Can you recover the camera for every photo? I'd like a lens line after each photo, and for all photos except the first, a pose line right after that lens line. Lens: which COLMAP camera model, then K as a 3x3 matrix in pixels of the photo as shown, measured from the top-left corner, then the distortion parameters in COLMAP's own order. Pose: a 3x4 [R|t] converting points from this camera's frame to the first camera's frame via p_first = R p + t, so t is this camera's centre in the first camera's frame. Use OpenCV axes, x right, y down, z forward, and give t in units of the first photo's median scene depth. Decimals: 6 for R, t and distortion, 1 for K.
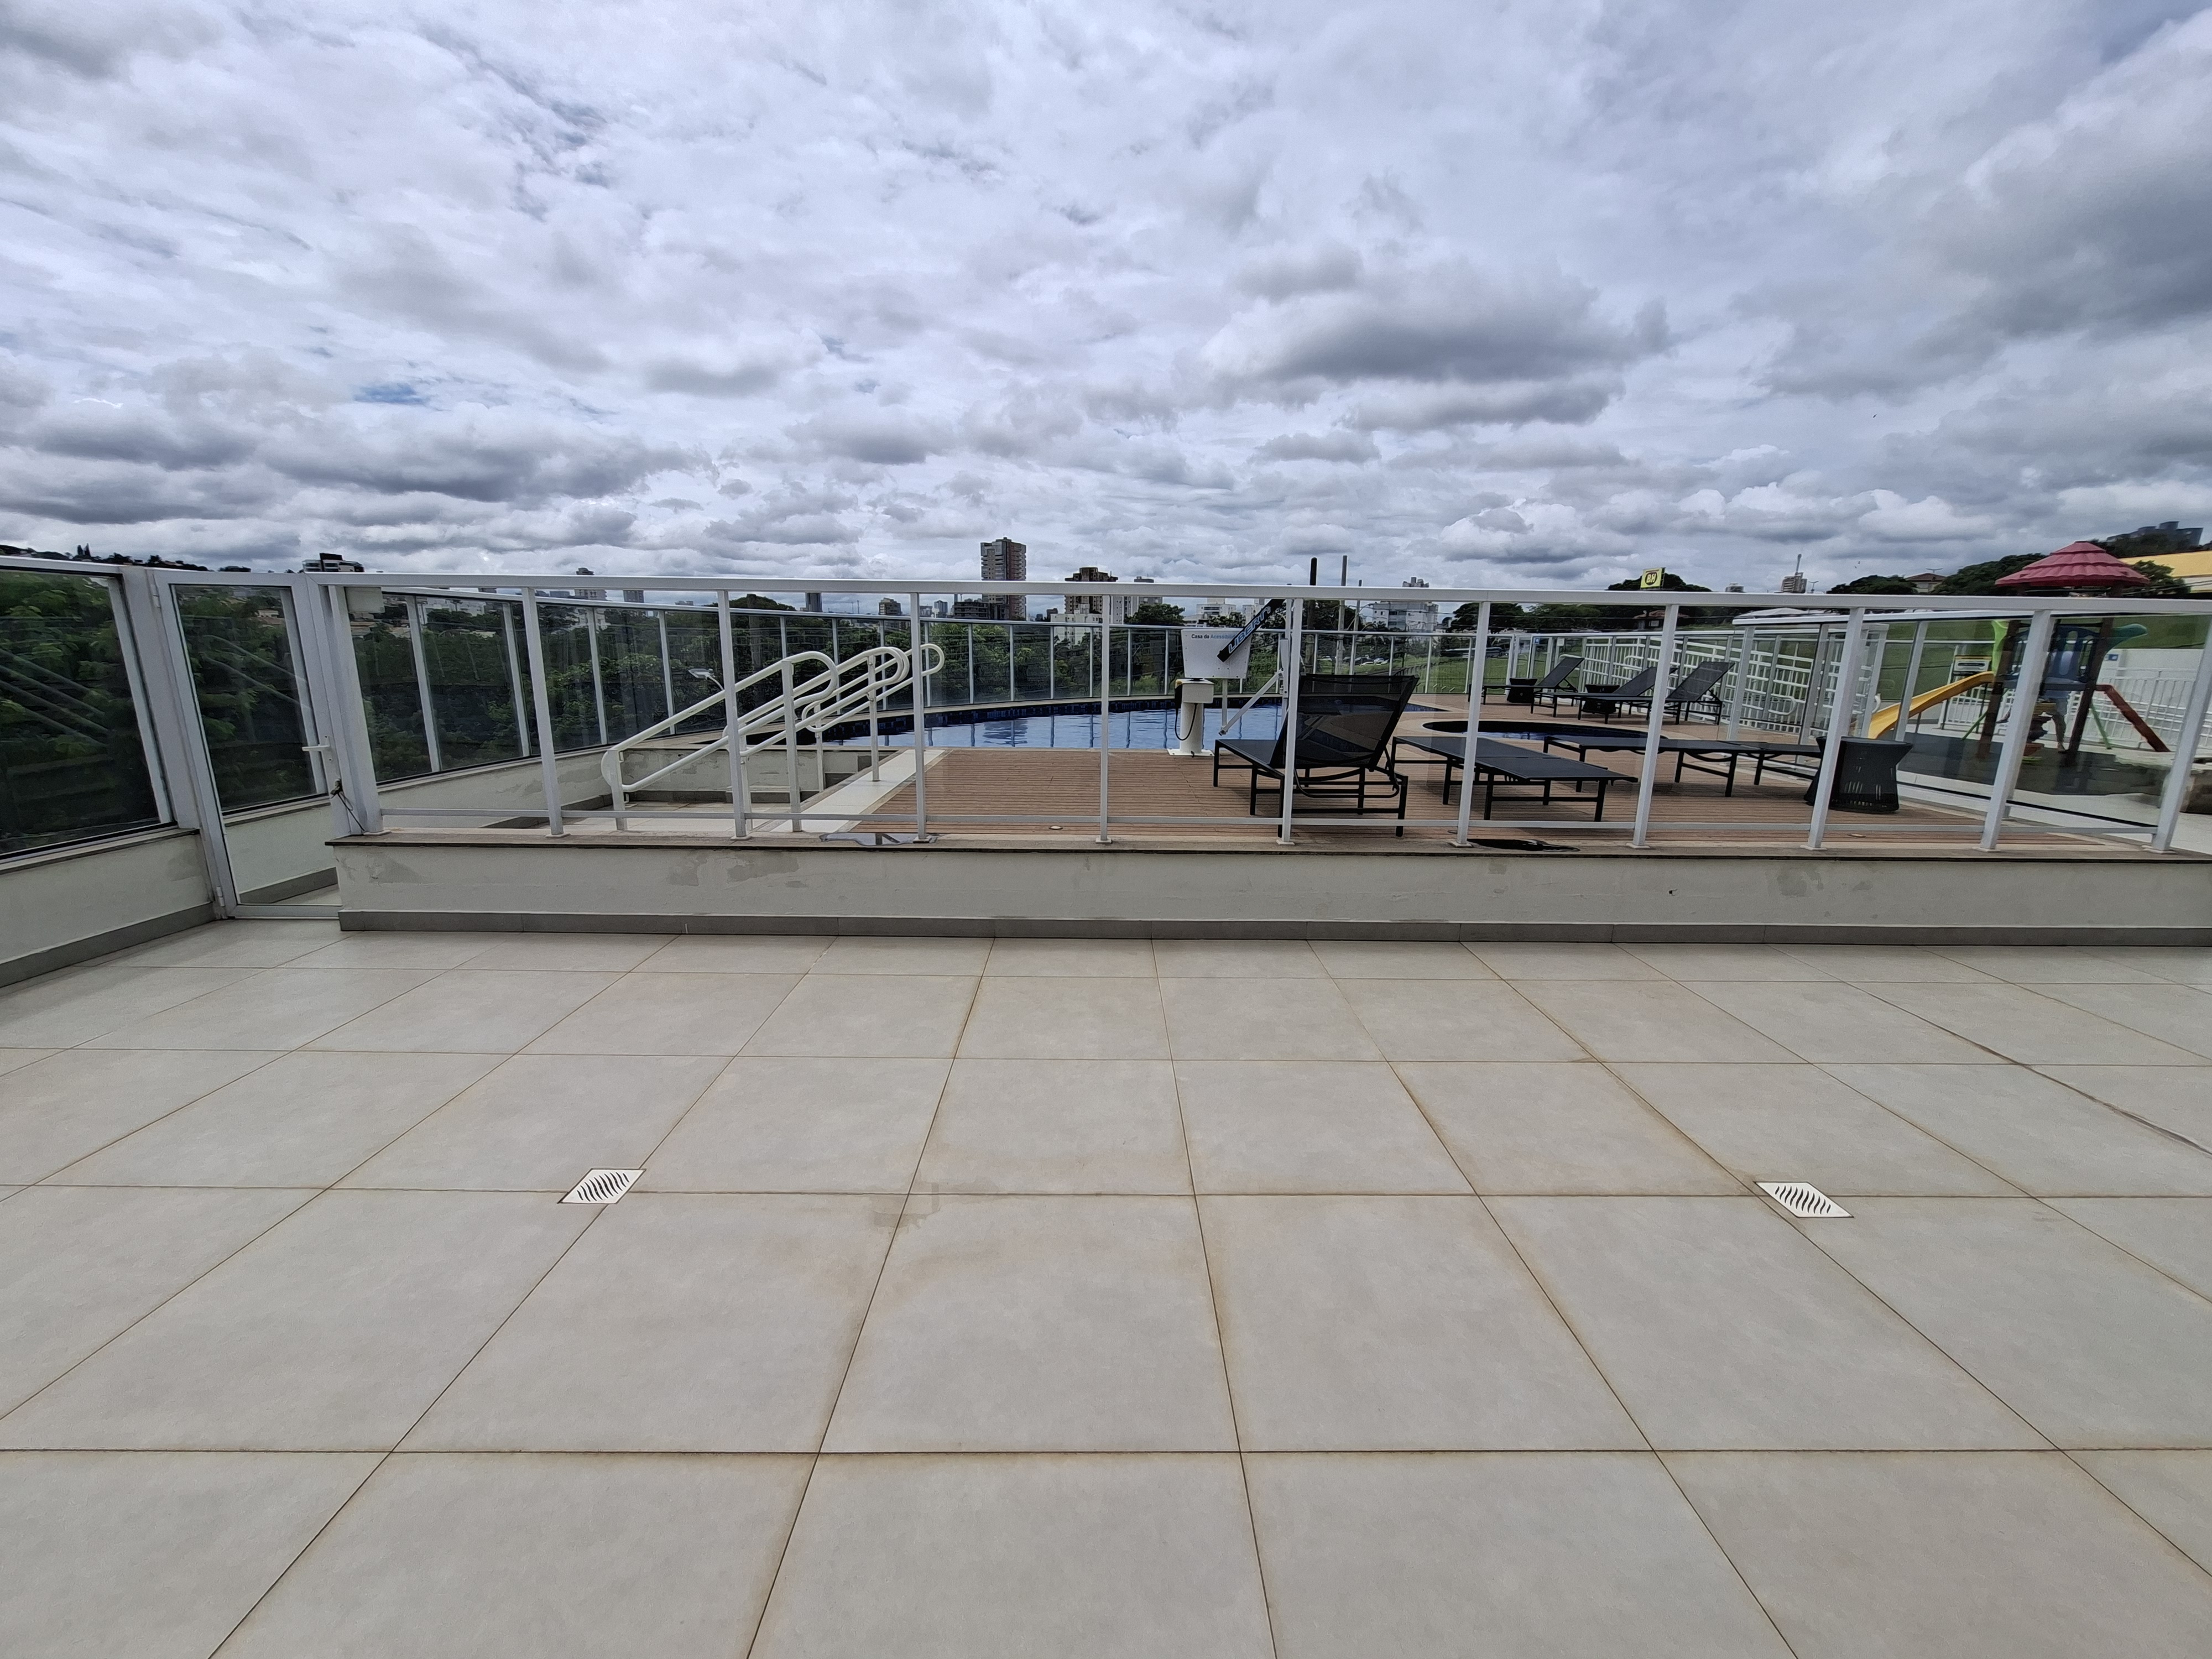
lens RADIAL K [[860.1, 0, 1115.4], [0, 860.1, 848.7], [0, 0, 1]] dist [-0.000147, 0.000080]
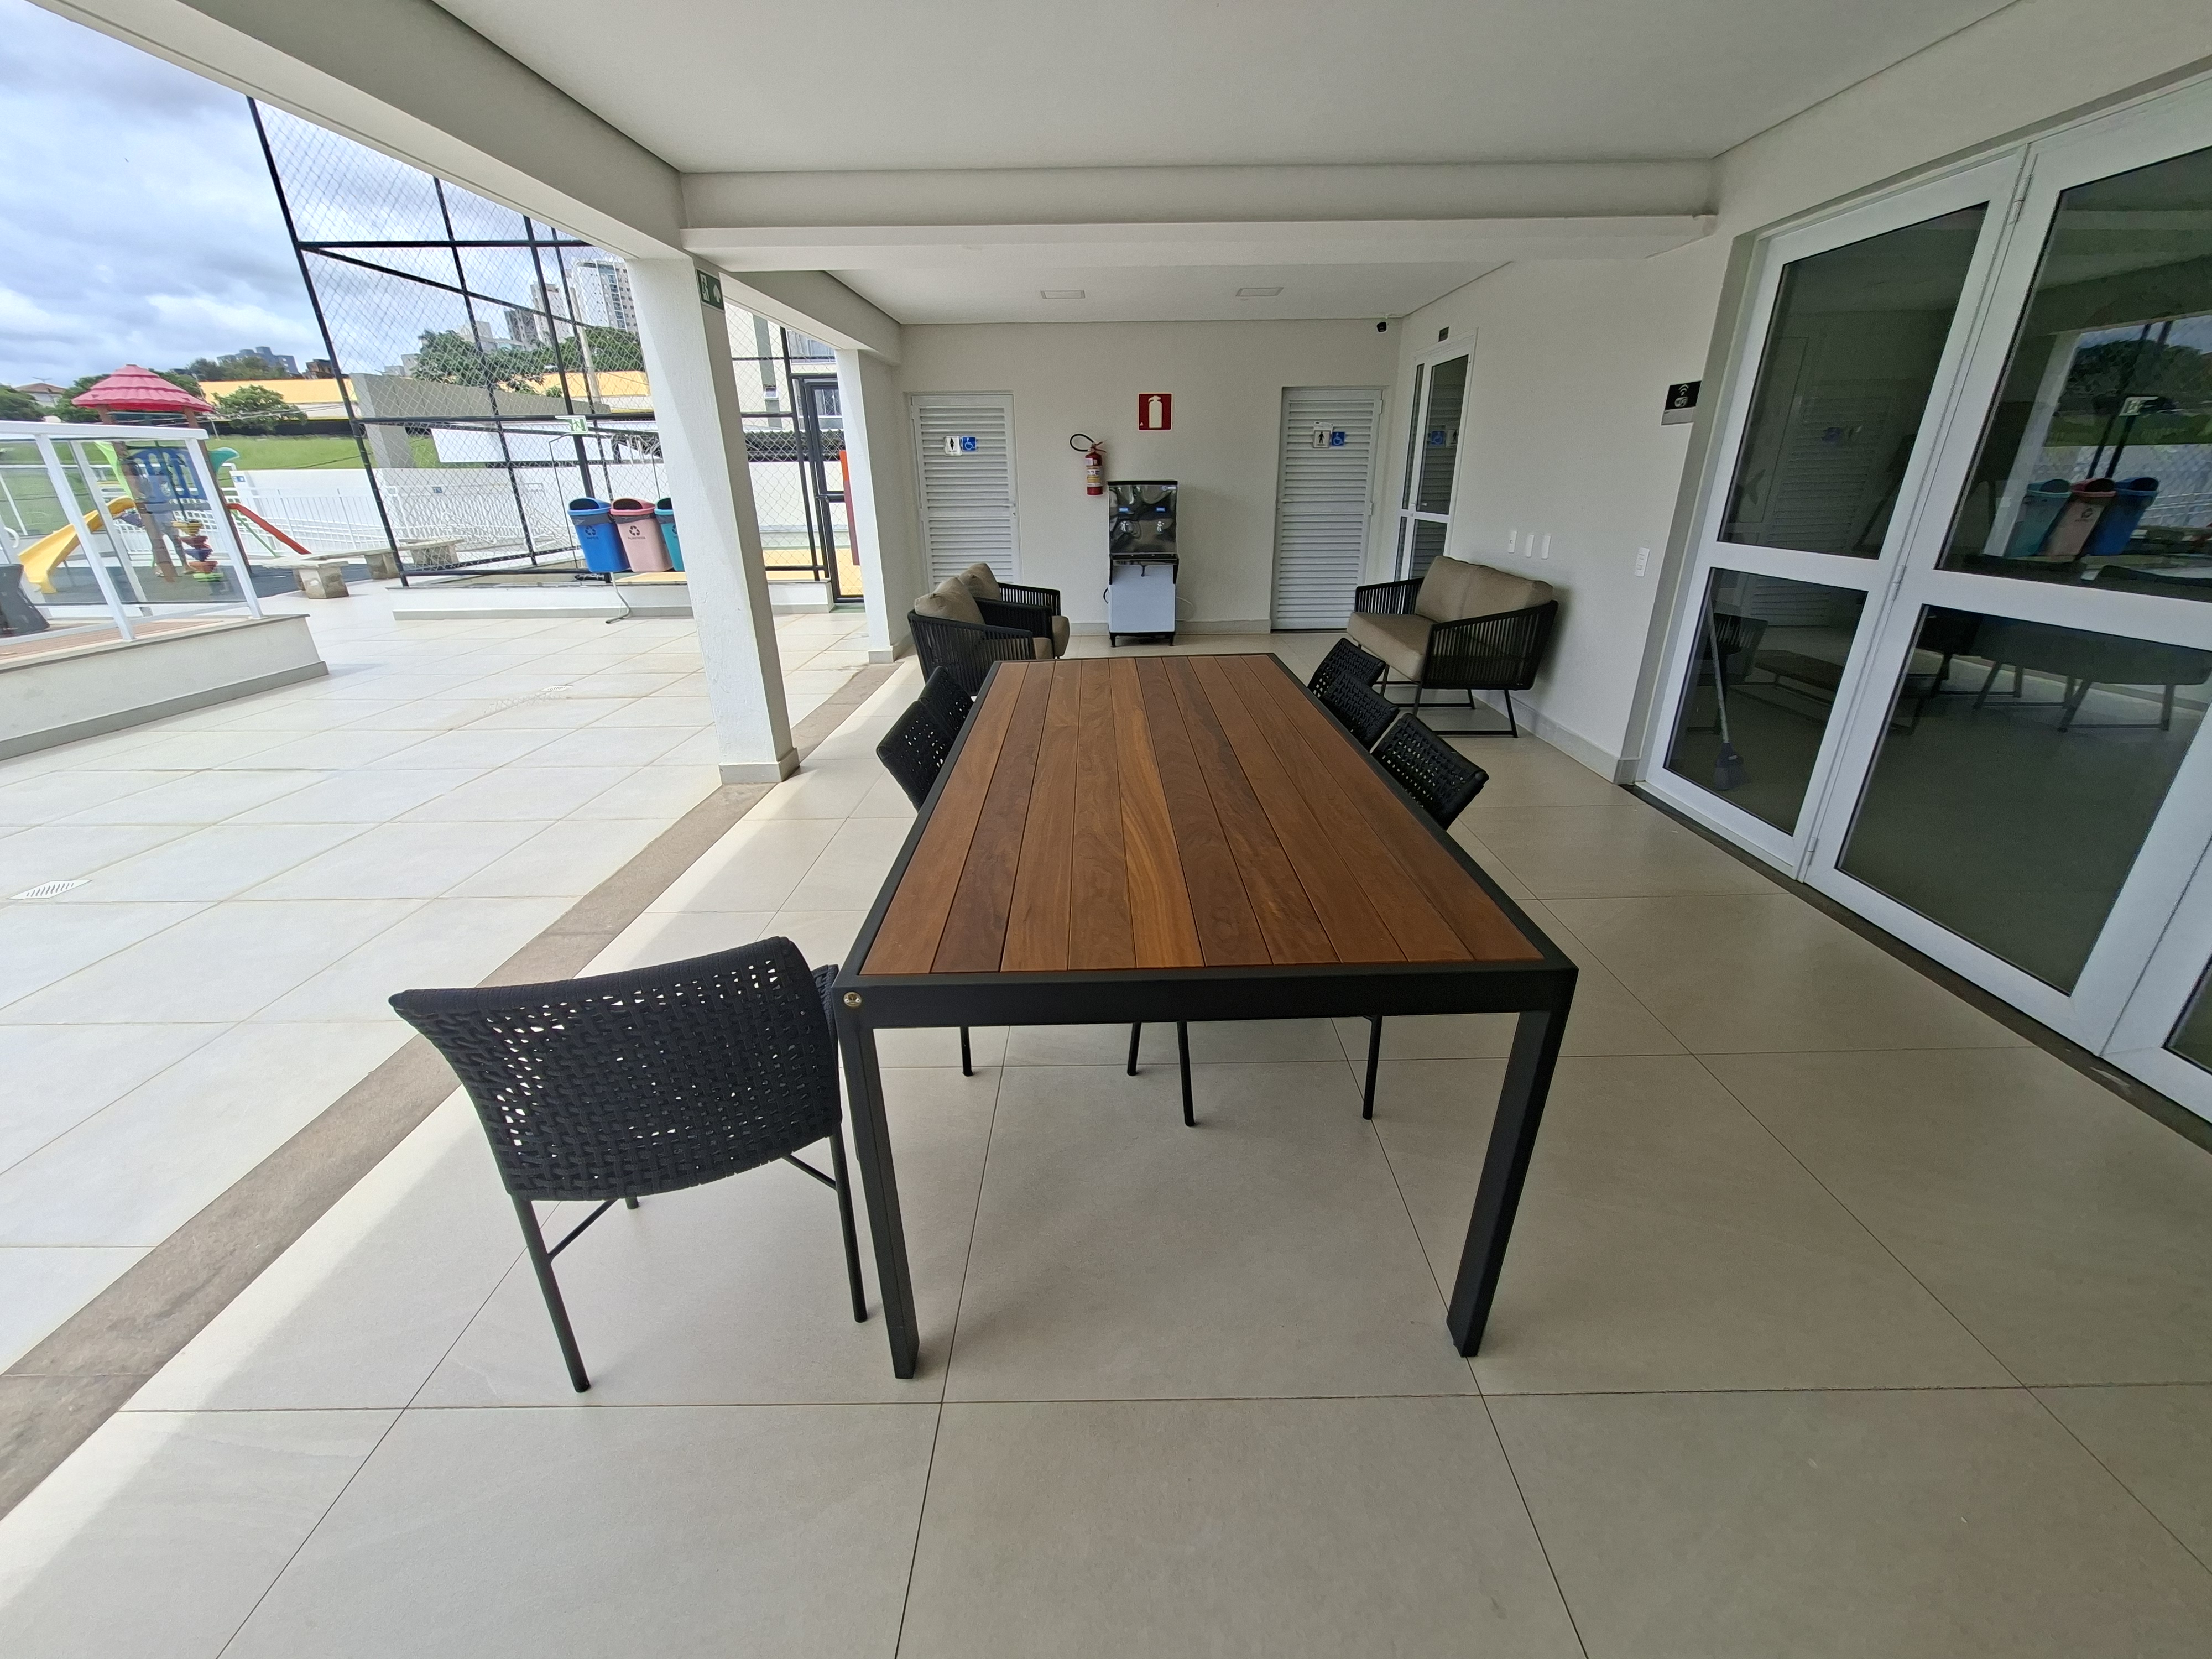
lens RADIAL K [[860.1, 0, 1115.4], [0, 860.1, 848.7], [0, 0, 1]] dist [-0.000147, 0.000080]
pose [[0.009668, -0.417176, 0.908774, -0.063424], [0.246048, 0.881867, 0.402207, 0.032584], [-0.969209, 0.219713, 0.111172, -0.126609]]
